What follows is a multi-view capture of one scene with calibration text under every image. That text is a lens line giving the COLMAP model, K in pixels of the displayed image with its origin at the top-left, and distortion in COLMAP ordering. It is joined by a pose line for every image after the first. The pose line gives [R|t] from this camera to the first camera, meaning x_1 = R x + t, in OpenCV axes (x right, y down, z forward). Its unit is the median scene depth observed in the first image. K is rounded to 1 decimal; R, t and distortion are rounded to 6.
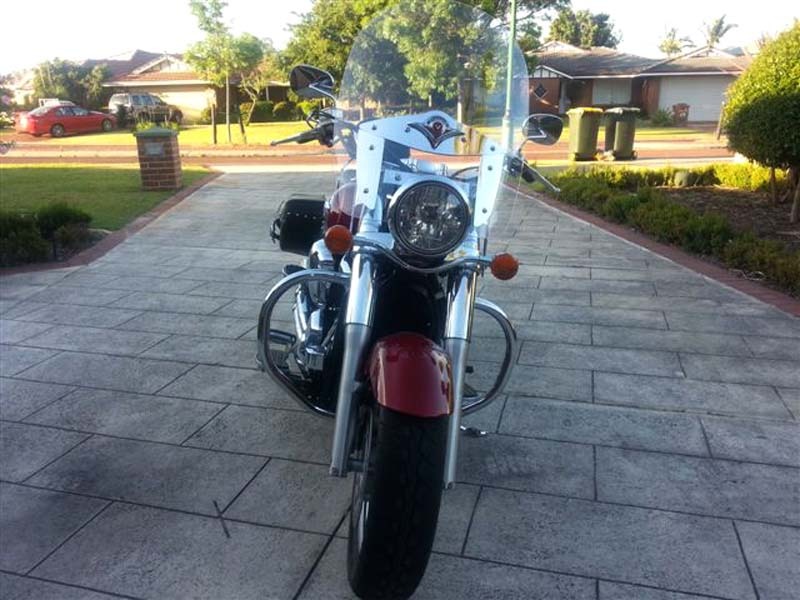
lens RADIAL K [[653.8, 0, 402.6], [0, 653.8, 320.6], [0, 0, 1]] dist [0.010390, -0.040996]
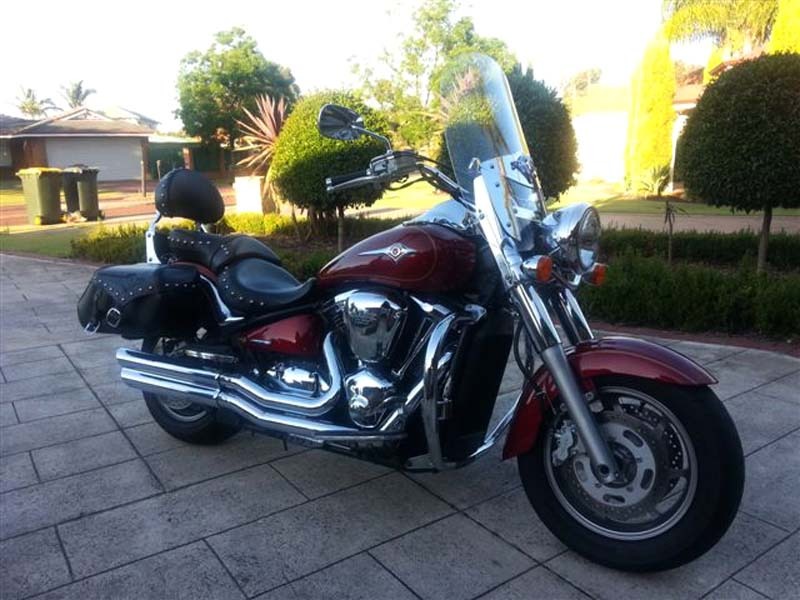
lens RADIAL K [[653.8, 0, 402.6], [0, 653.8, 320.6], [0, 0, 1]] dist [0.010390, -0.040996]
pose [[0.631615, -0.185226, 0.752831, -0.476184], [0.250283, 0.967764, 0.028124, -0.058490], [-0.733772, 0.170657, 0.657613, 0.220378]]
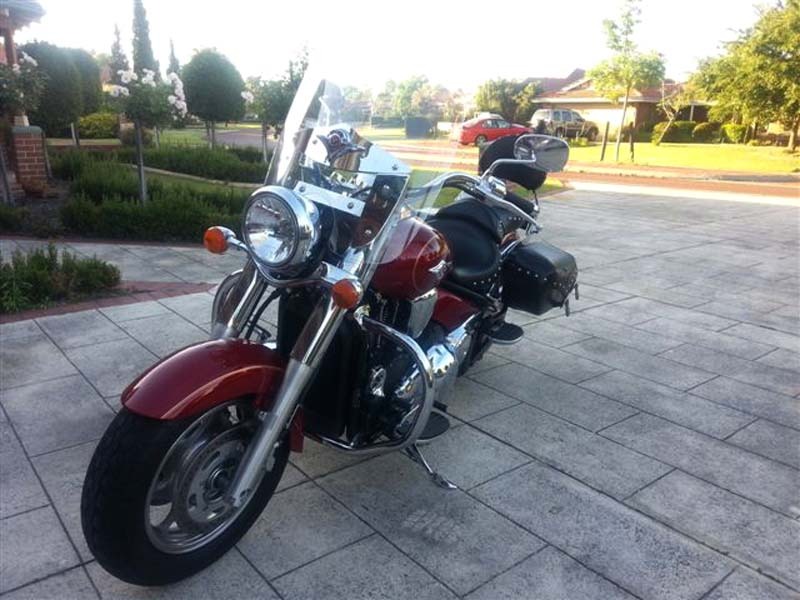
lens RADIAL K [[653.8, 0, 402.6], [0, 653.8, 320.6], [0, 0, 1]] dist [0.010390, -0.040996]
pose [[0.814450, 0.197842, -0.545463, 0.336199], [-0.211085, 0.976687, 0.039071, -0.045465], [0.540476, 0.083318, 0.837224, 0.129897]]
